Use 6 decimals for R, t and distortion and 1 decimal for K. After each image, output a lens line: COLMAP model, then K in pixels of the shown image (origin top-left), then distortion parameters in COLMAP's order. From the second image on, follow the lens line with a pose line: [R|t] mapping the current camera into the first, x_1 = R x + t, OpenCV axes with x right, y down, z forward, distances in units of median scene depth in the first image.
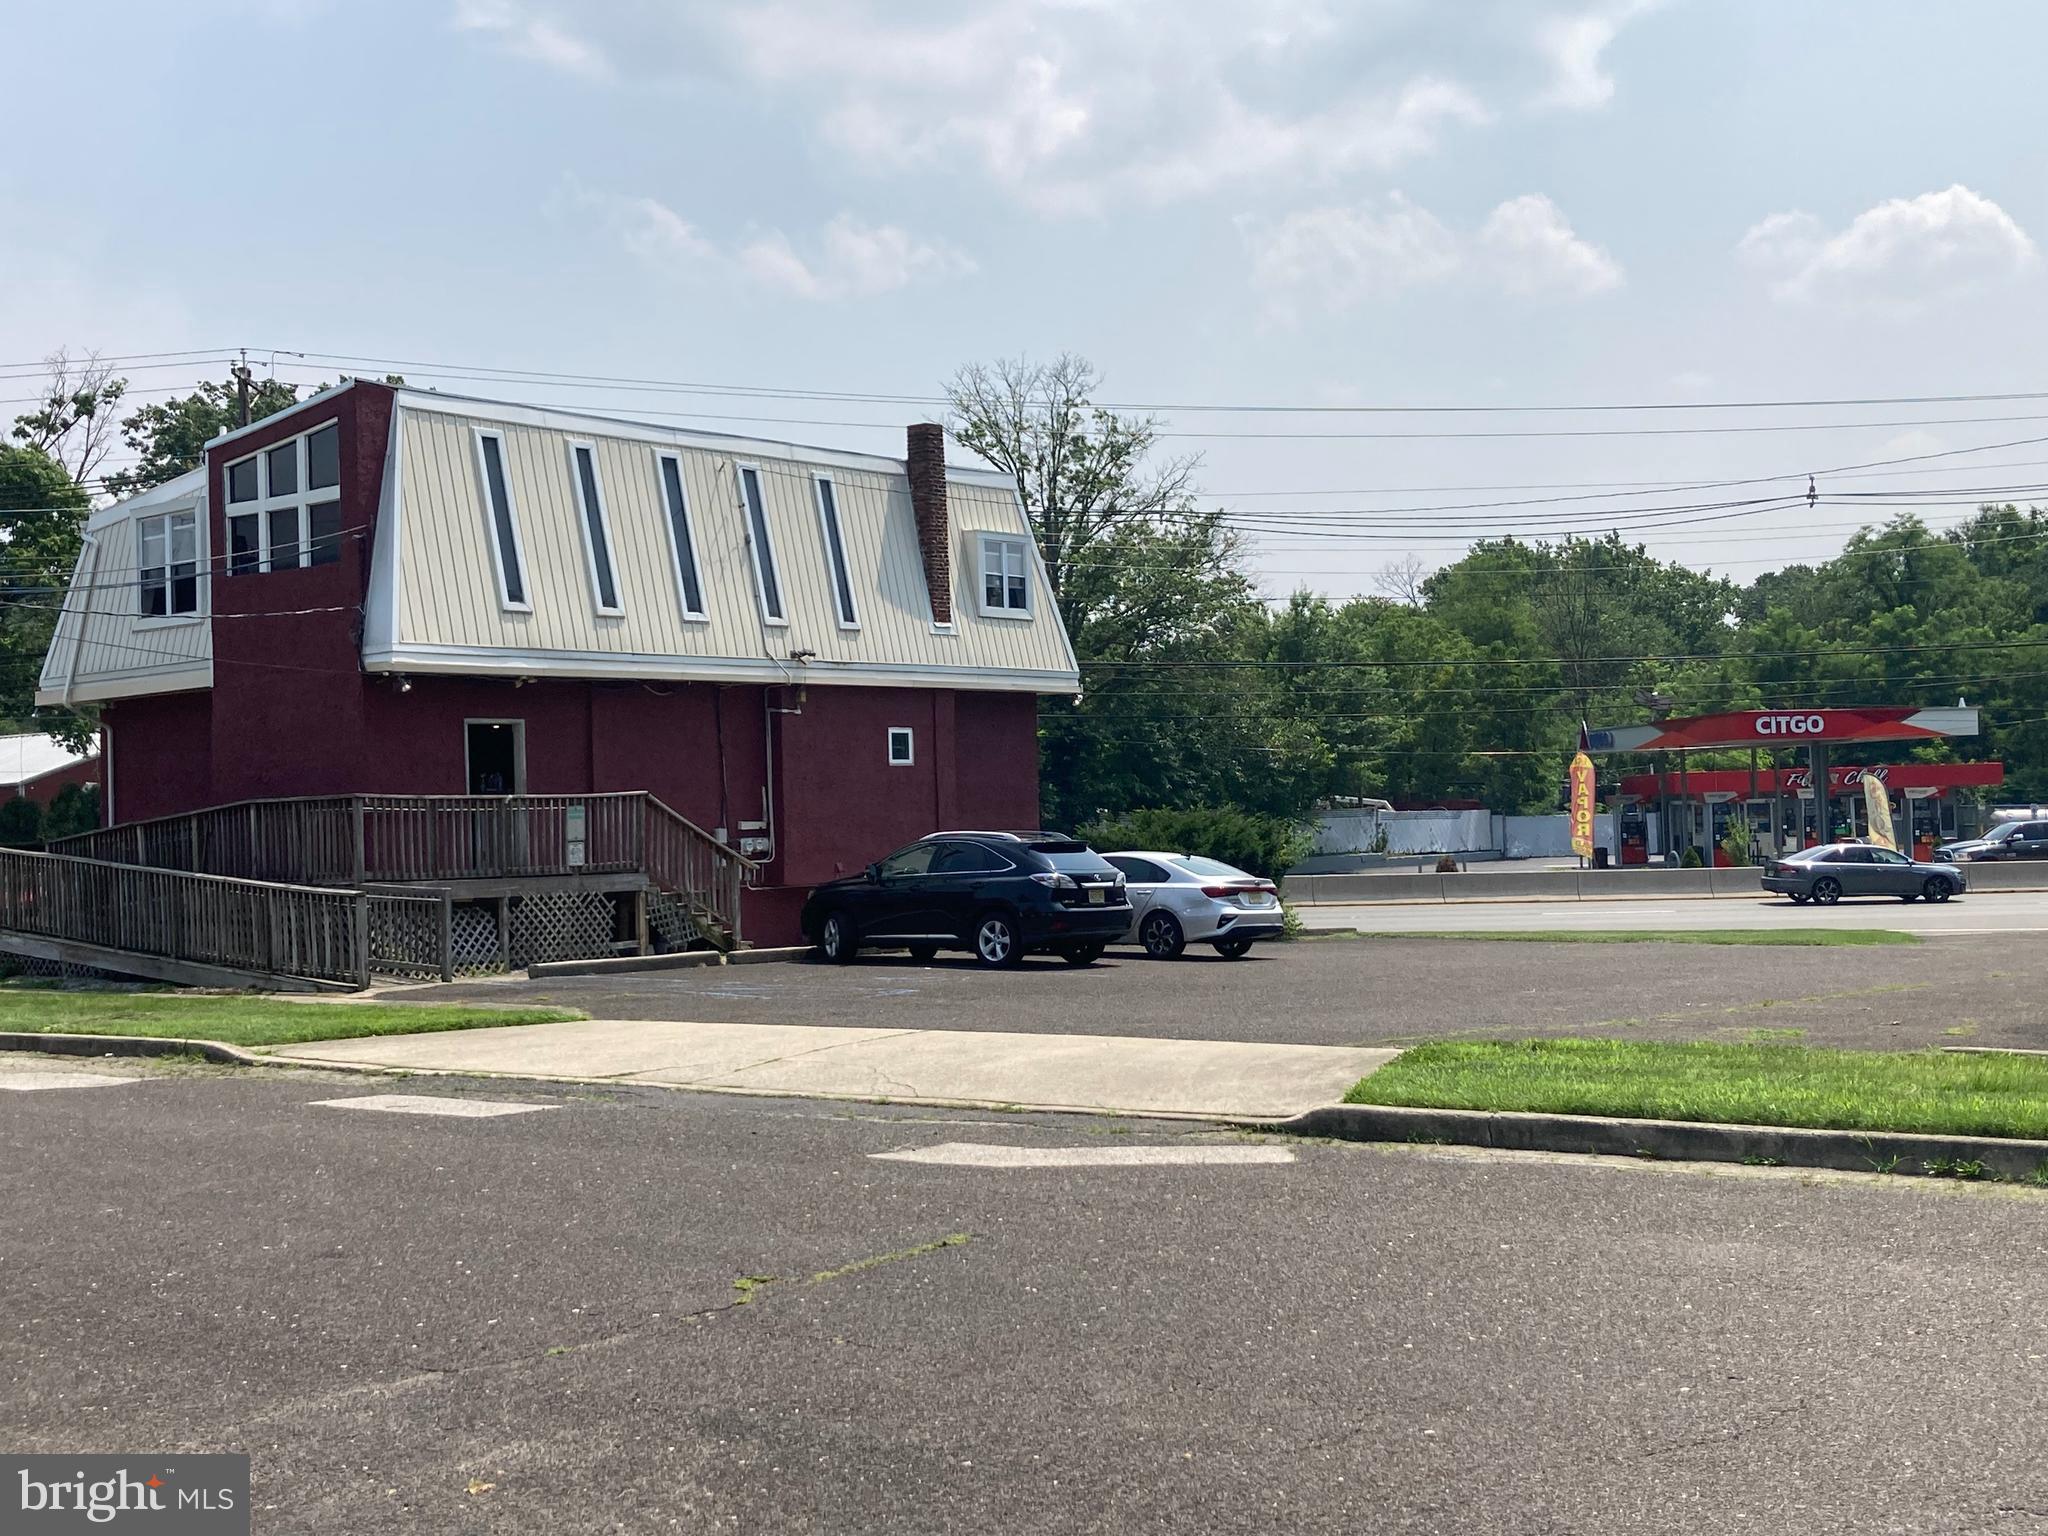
lens RADIAL K [[2457.9, 0, 1024.0], [0, 2457.9, 768.0], [0, 0, 1]] dist [0.238693, -1.118958]
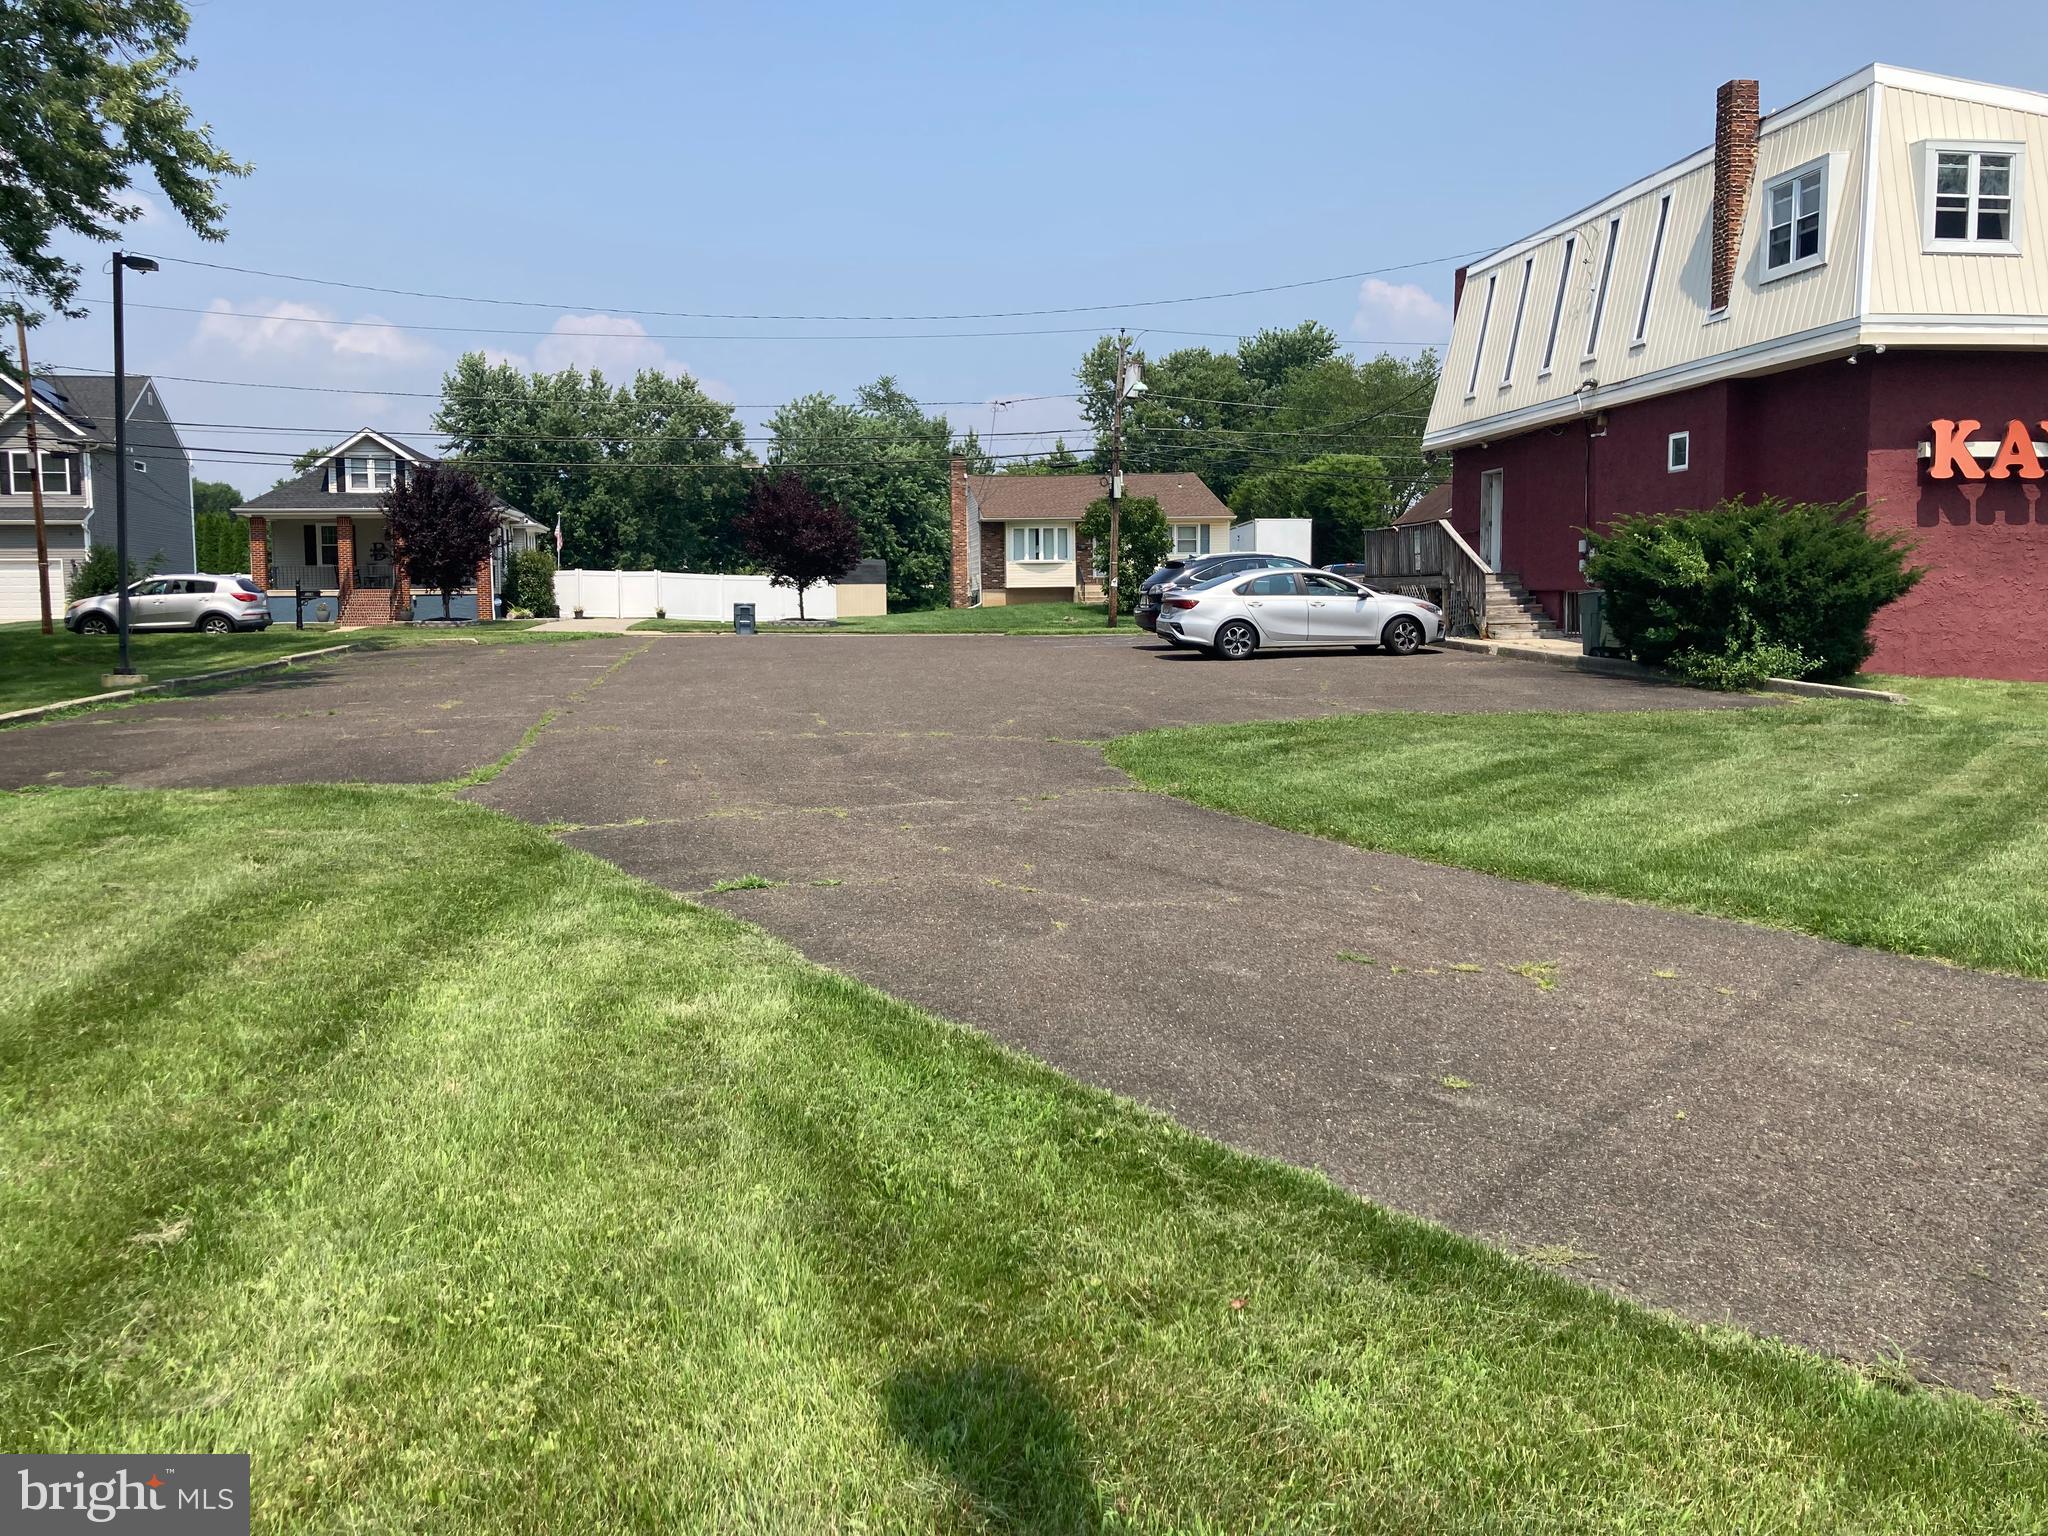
lens RADIAL K [[1624.9, 0, 1021.2], [0, 1624.9, 741.1], [0, 0, 1]] dist [-0.004442, 0.000986]
pose [[-0.660481, 0.105504, -0.743393, 0.694287], [0.055434, 0.994228, 0.091852, 0.036002], [0.748794, 0.019458, -0.662518, 1.390234]]
